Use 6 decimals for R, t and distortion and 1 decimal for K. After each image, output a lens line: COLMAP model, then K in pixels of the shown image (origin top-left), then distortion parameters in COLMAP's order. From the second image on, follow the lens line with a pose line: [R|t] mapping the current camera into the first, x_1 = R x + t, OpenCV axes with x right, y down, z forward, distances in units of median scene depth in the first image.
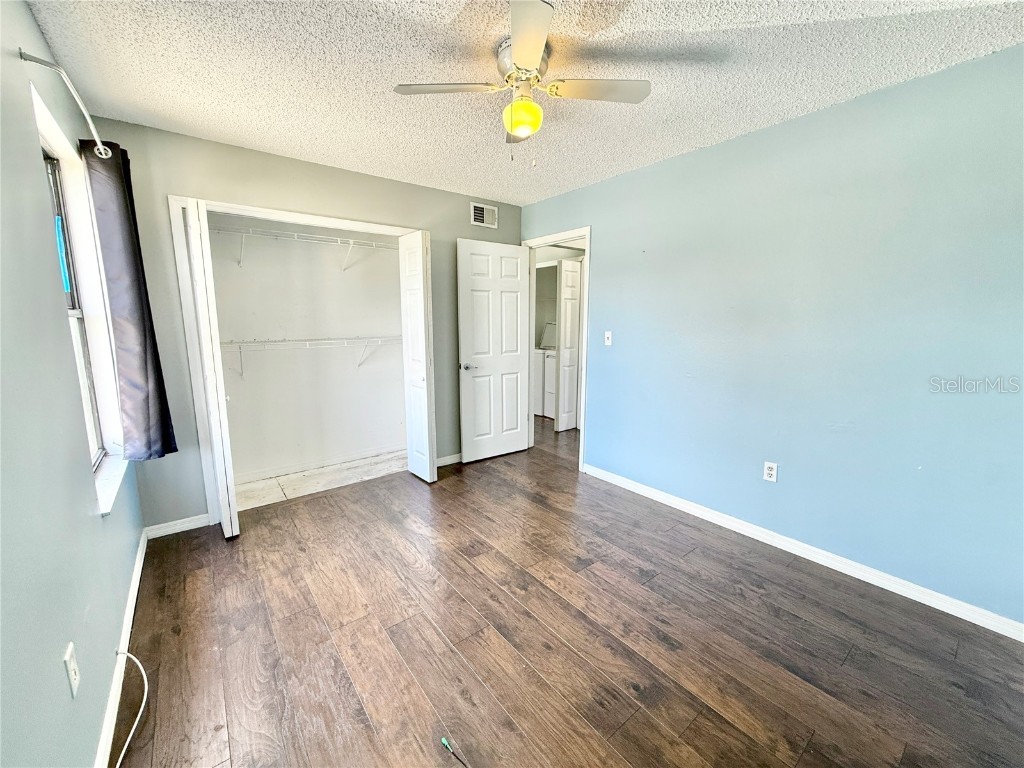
lens RADIAL K [[408.3, 0, 511.4], [0, 408.3, 380.6], [0, 0, 1]] dist [0.002589, -0.000564]
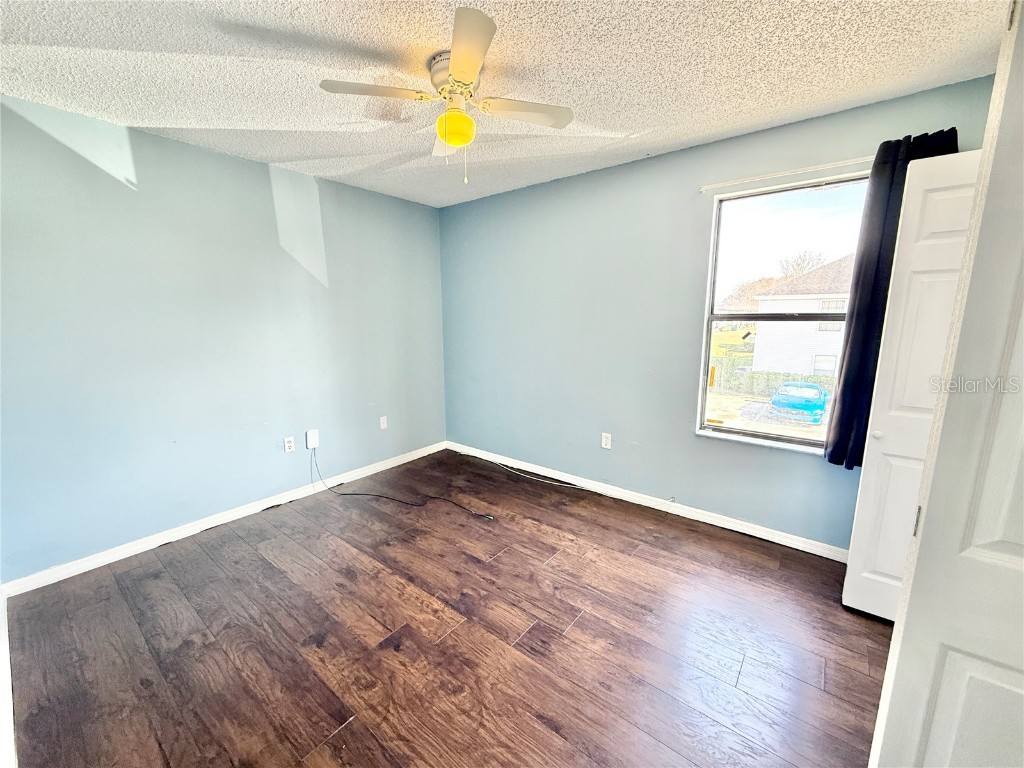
lens RADIAL K [[408.3, 0, 508.4], [0, 408.3, 387.1], [0, 0, 1]] dist [0.002589, -0.000564]
pose [[-0.974118, 0.042508, -0.222007, 0.126627], [-0.030834, 0.947989, 0.316805, -0.293152], [0.223927, 0.315451, -0.922143, 1.792501]]
